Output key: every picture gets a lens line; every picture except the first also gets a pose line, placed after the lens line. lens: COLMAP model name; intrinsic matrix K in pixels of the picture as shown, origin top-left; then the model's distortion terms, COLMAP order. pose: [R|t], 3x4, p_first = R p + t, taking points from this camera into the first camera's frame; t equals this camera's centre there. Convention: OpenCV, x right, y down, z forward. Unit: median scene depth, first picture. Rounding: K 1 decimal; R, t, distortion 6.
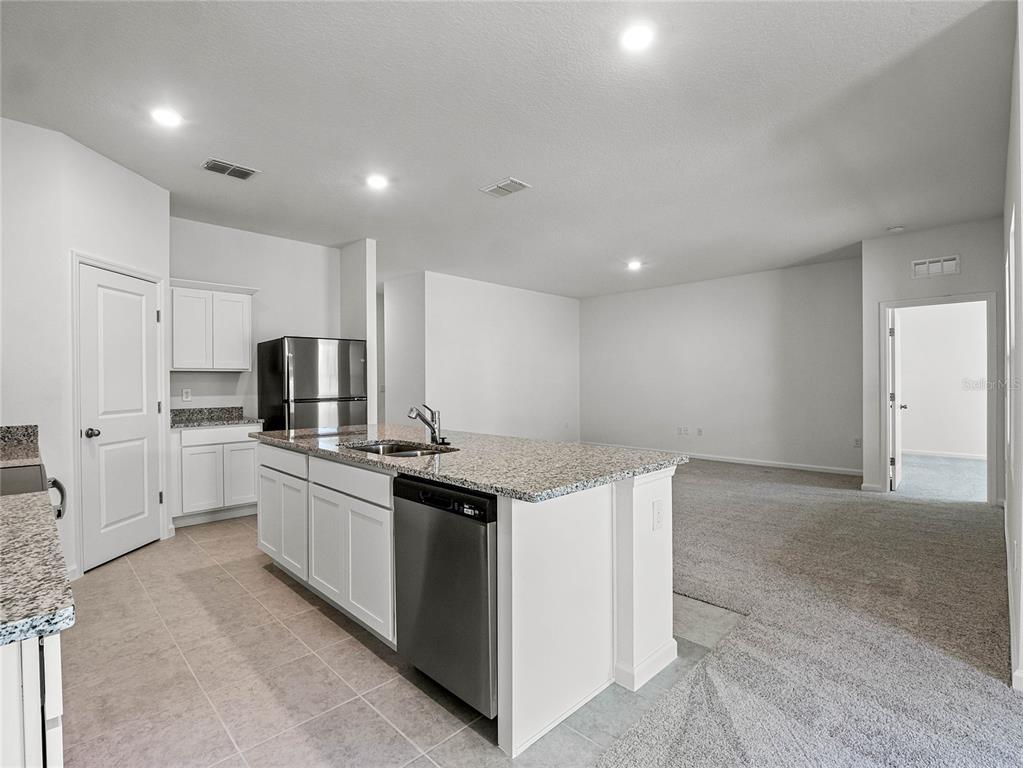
lens RADIAL K [[494.4, 0, 515.9], [0, 494.4, 383.0], [0, 0, 1]] dist [-0.002626, -0.007388]
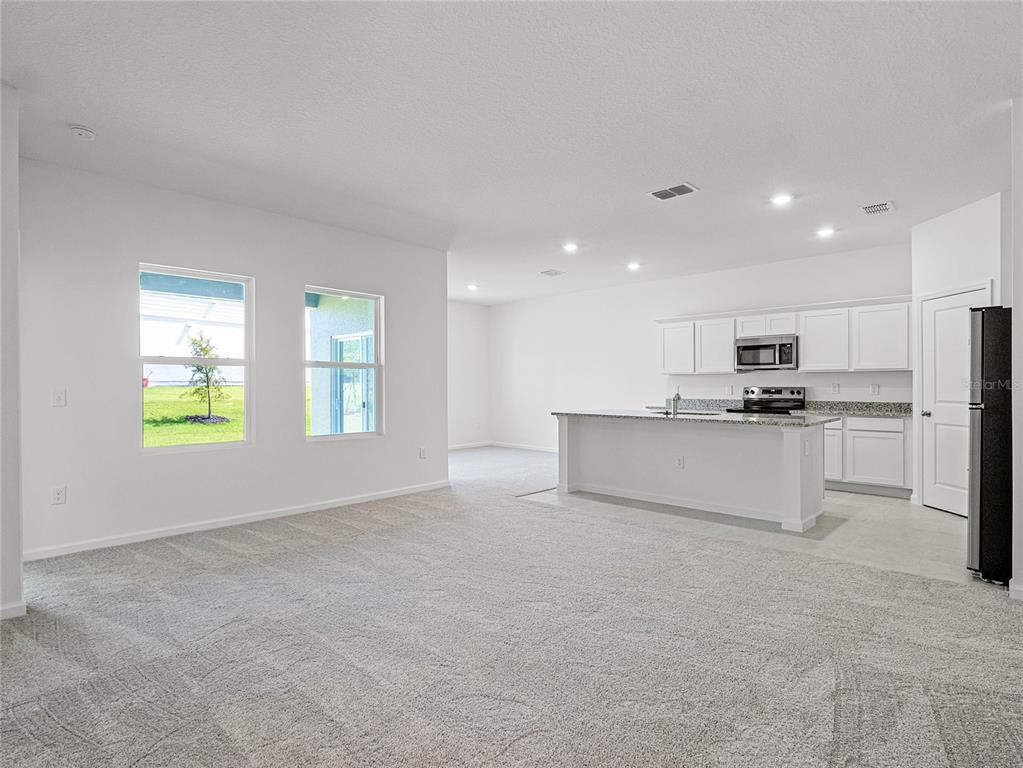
lens RADIAL K [[531.9, 0, 513.8], [0, 531.9, 386.5], [0, 0, 1]] dist [-0.012127, 0.000023]
pose [[-0.999936, 0.008120, -0.007930, 0.341221], [0.008075, 0.999951, 0.005723, 0.000142], [0.007976, 0.005659, -0.999952, 2.229226]]
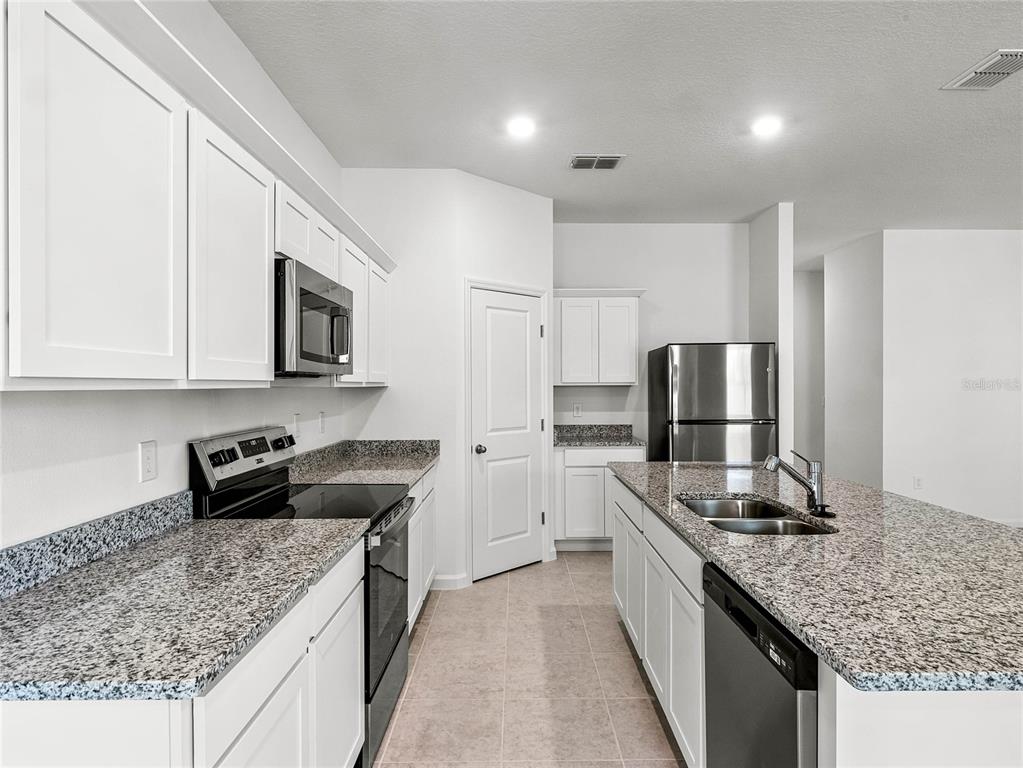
lens RADIAL K [[612.1, 0, 517.4], [0, 612.1, 385.9], [0, 0, 1]] dist [0.001520, -0.002387]
pose [[0.707451, 0.004511, -0.706748, 0.096087], [-0.002620, 0.999990, 0.003760, -0.033005], [0.706757, -0.000808, 0.707456, 0.115883]]
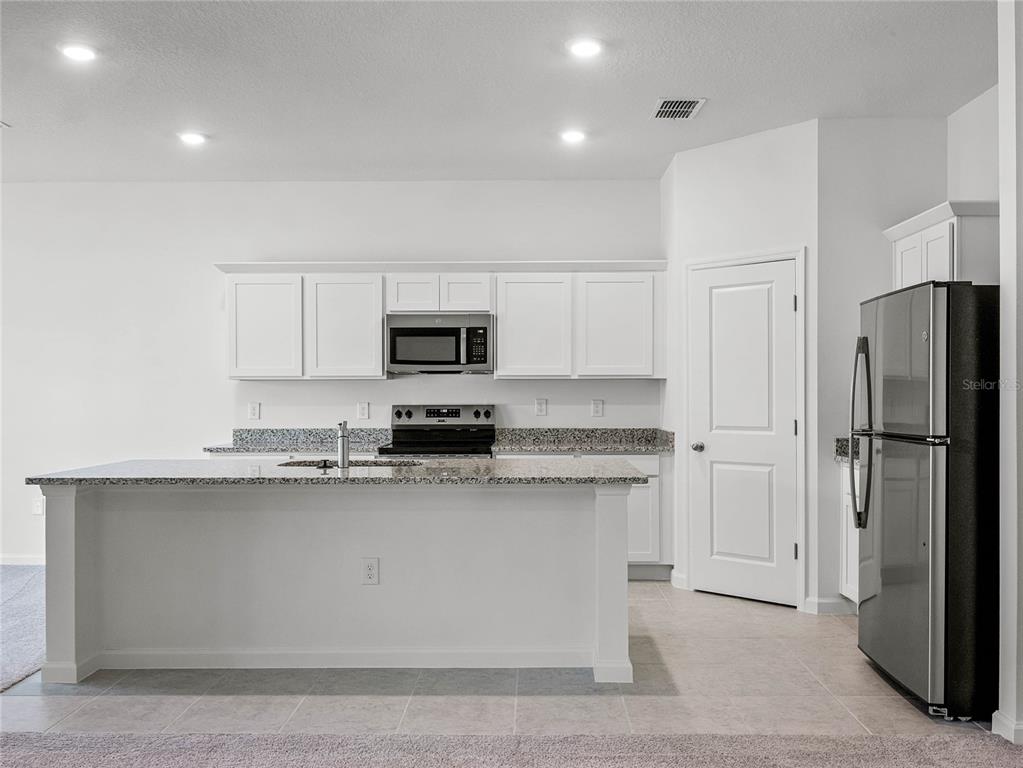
lens RADIAL K [[901.3, 0, 511.8], [0, 901.3, 389.3], [0, 0, 1]] dist [0.003696, -0.015075]
pose [[-0.729426, 0.003848, -0.684049, 0.517896], [0.004517, 0.999989, 0.000809, -0.010635], [0.684044, -0.002500, -0.729436, 1.745611]]
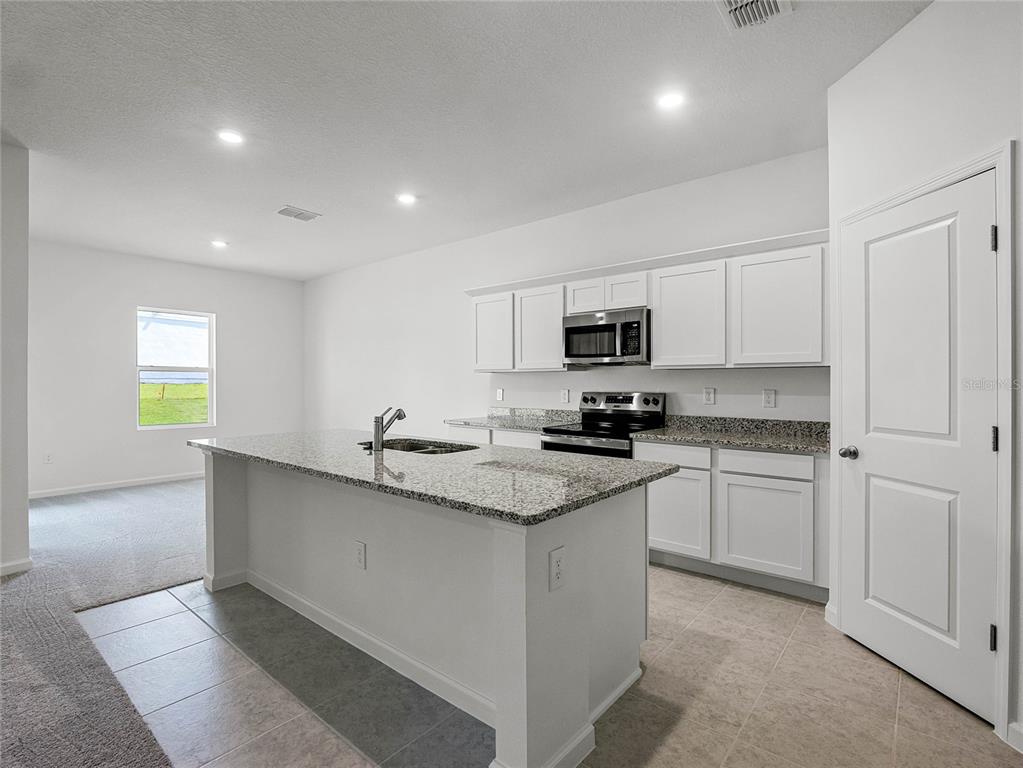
lens RADIAL K [[494.4, 0, 515.9], [0, 494.4, 383.0], [0, 0, 1]] dist [-0.002626, -0.007388]
pose [[-0.996488, 0.005613, -0.083543, -0.254534], [0.005299, 0.999978, 0.003976, -0.006416], [0.083564, 0.003519, -0.996496, 1.459166]]
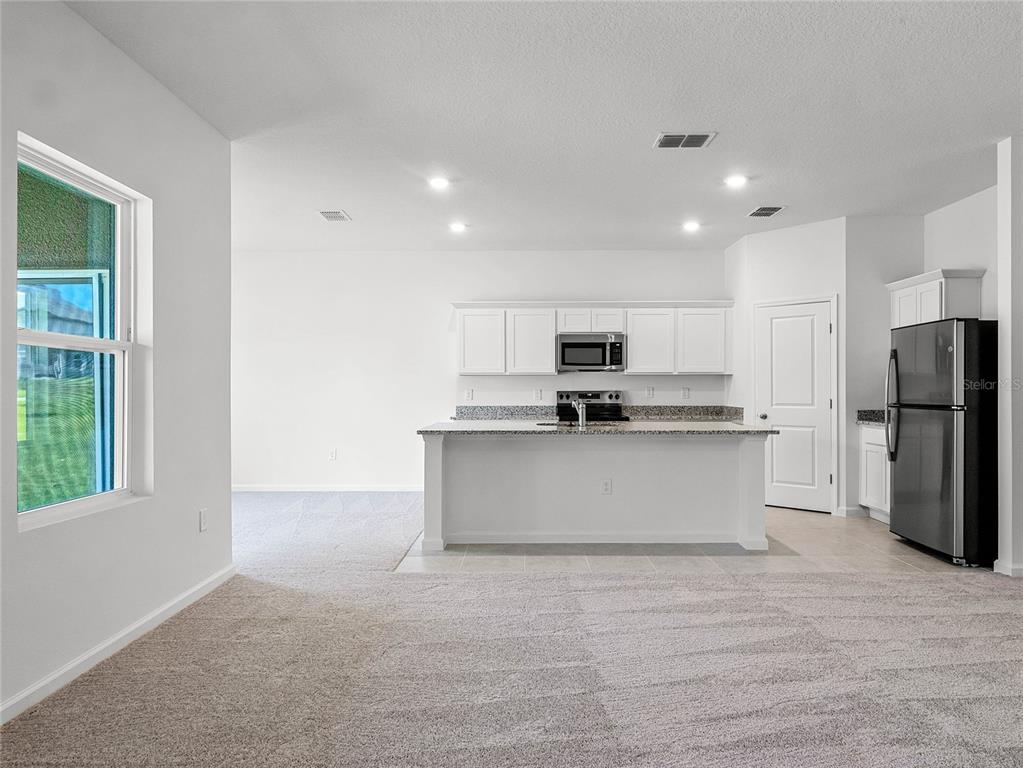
lens RADIAL K [[639.9, 0, 511.5], [0, 639.9, 384.0], [0, 0, 1]] dist [-0.005028, -0.000159]
pose [[-0.730047, 0.002794, -0.683391, 0.945847], [0.003550, 0.999994, 0.000296, -0.002367], [0.683388, -0.002210, -0.730052, 1.661202]]
